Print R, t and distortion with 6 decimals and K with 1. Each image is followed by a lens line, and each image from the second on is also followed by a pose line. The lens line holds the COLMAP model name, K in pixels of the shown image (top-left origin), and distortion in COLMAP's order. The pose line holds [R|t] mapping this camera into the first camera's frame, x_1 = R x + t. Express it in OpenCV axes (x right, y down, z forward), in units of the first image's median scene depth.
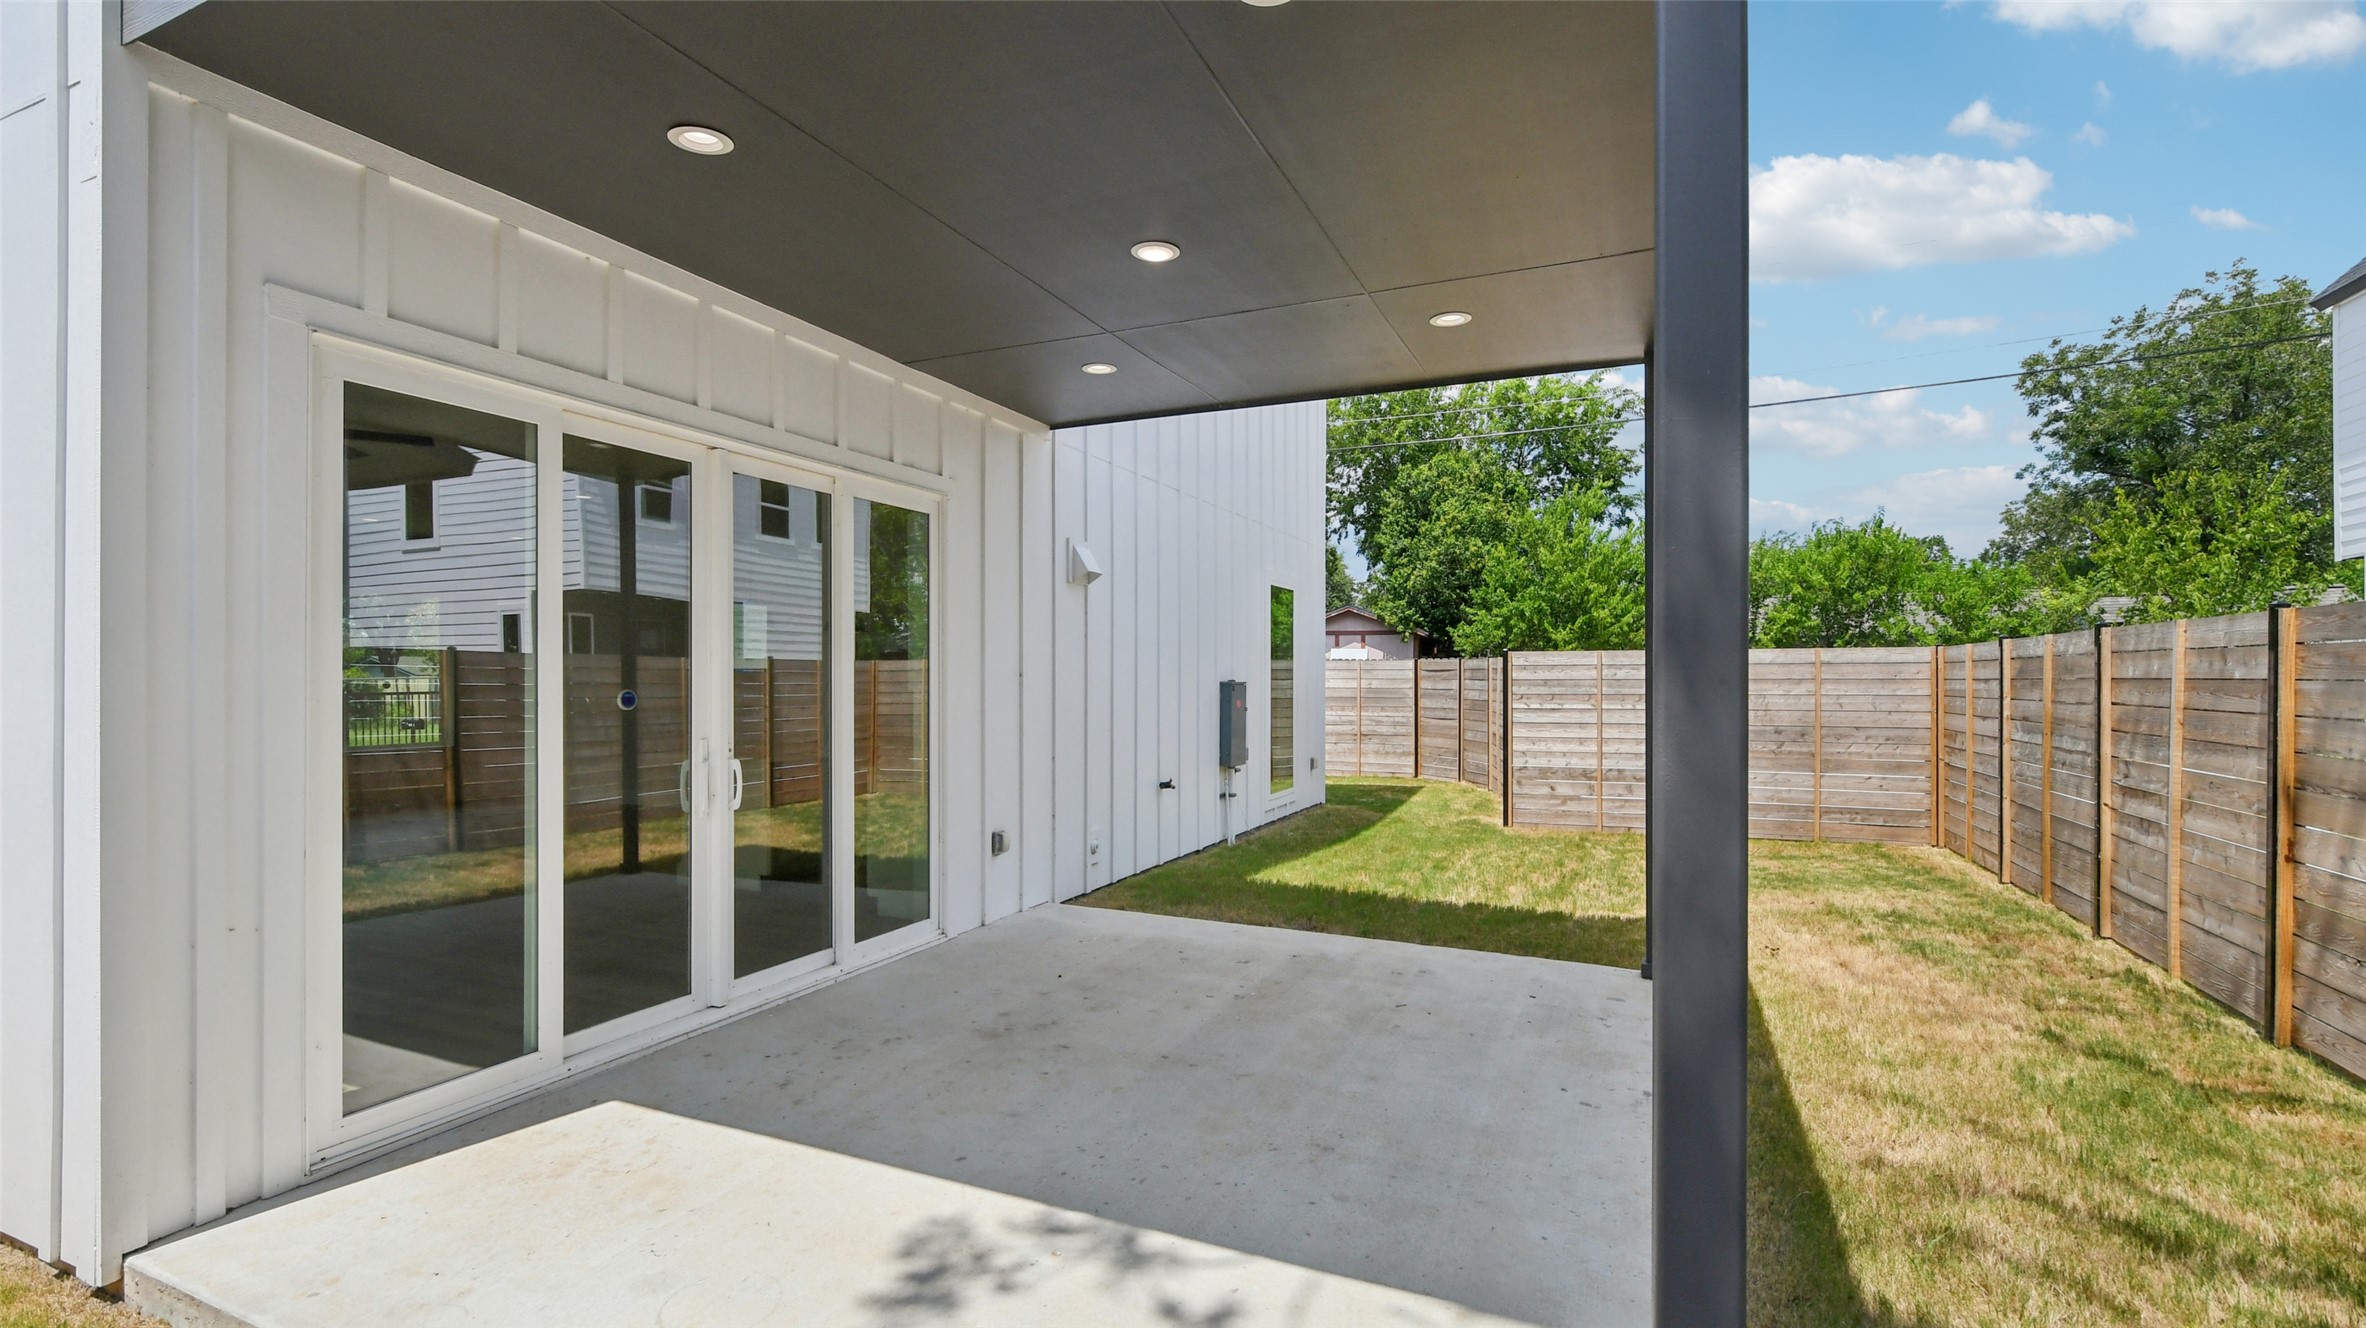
lens RADIAL K [[1052.8, 0, 1174.8], [0, 1052.8, 664.9], [0, 0, 1]] dist [0.003610, -0.003777]
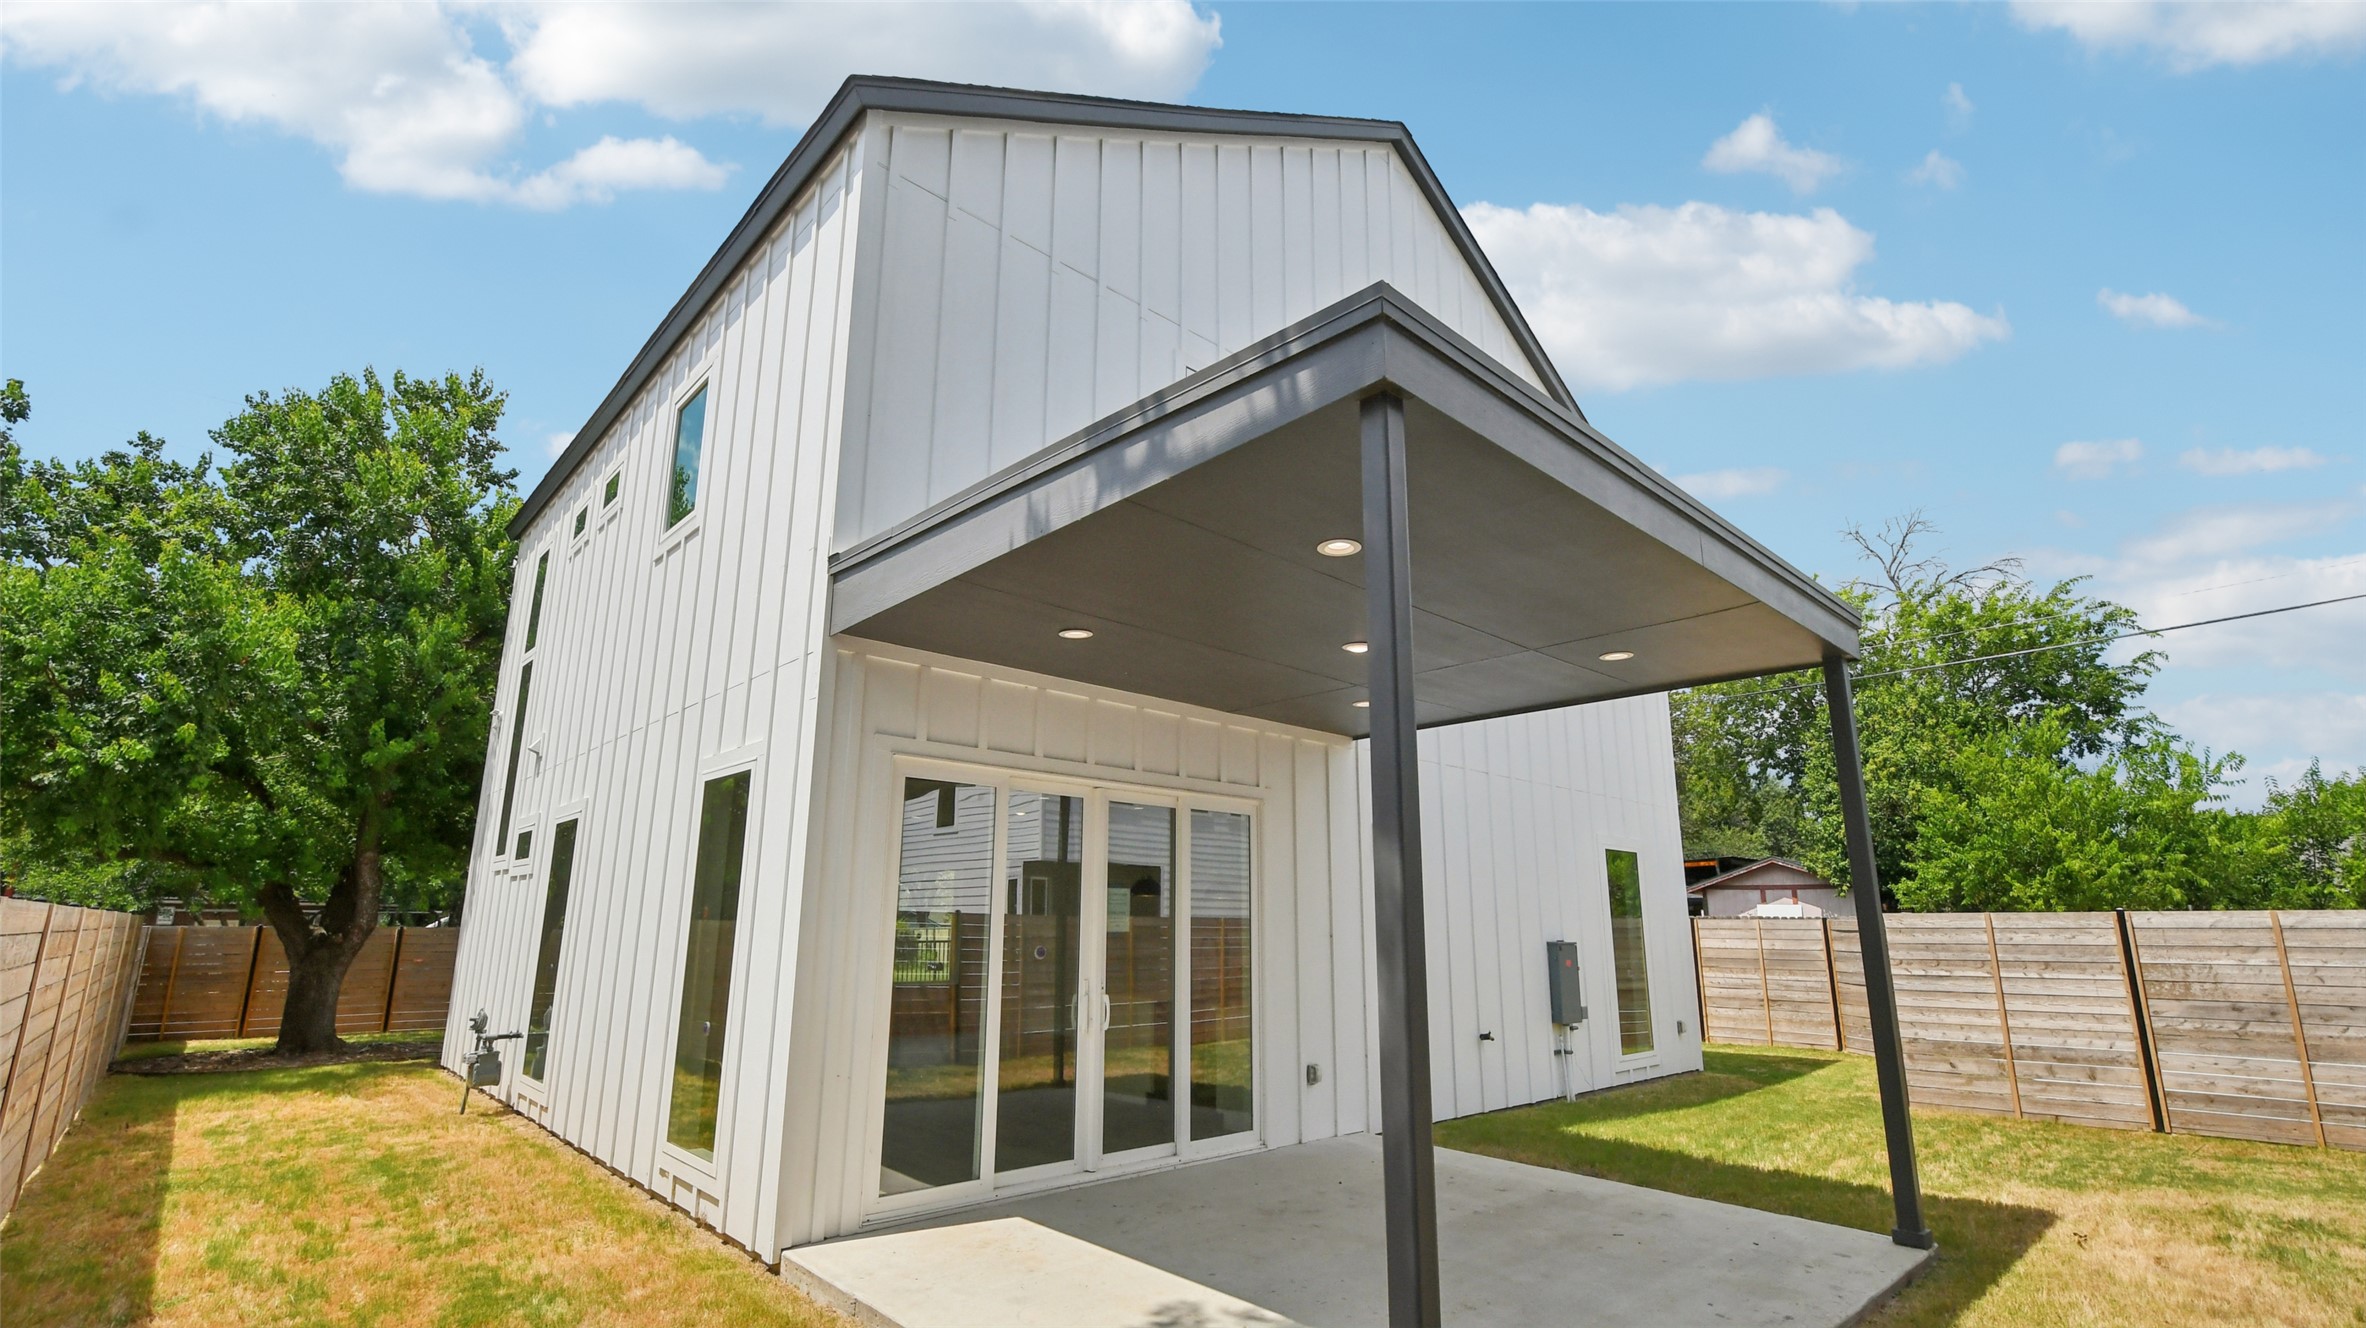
lens RADIAL K [[1052.8, 0, 1185.7], [0, 1052.8, 680.6], [0, 0, 1]] dist [0.003610, -0.003777]
pose [[0.919381, -0.082694, -0.384579, 0.166726], [-0.003228, 0.976035, -0.217588, -0.011454], [0.393356, 0.201288, 0.897081, -0.213980]]
